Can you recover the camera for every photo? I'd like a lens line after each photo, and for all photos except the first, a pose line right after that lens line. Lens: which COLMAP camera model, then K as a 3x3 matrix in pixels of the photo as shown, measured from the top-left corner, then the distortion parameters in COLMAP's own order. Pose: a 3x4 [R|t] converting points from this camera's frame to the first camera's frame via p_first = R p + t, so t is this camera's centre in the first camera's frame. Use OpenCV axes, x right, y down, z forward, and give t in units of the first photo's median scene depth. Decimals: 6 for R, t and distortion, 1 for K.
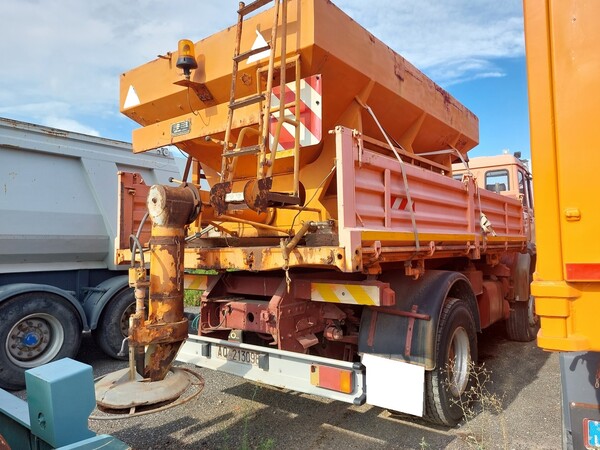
lens RADIAL K [[434.5, 0, 301.2], [0, 434.5, 220.2], [0, 0, 1]] dist [0.035864, -0.010074]
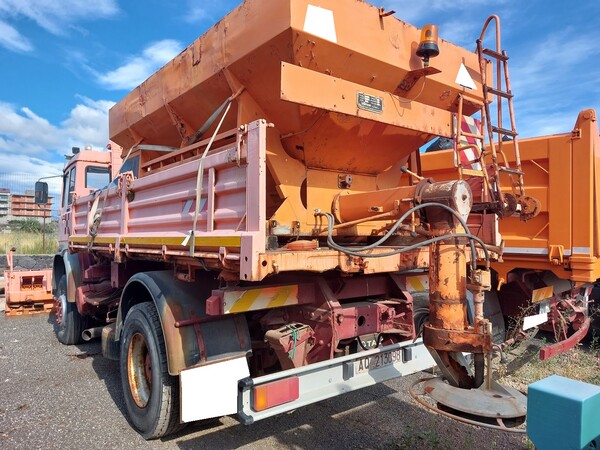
lens RADIAL K [[434.5, 0, 300.0], [0, 434.5, 227.3], [0, 0, 1]] dist [0.035864, -0.010074]
pose [[0.235801, 0.039255, 0.971008, -0.969631], [-0.046477, 0.998496, -0.029079, 0.046006], [-0.970689, -0.038272, 0.237271, 0.819051]]
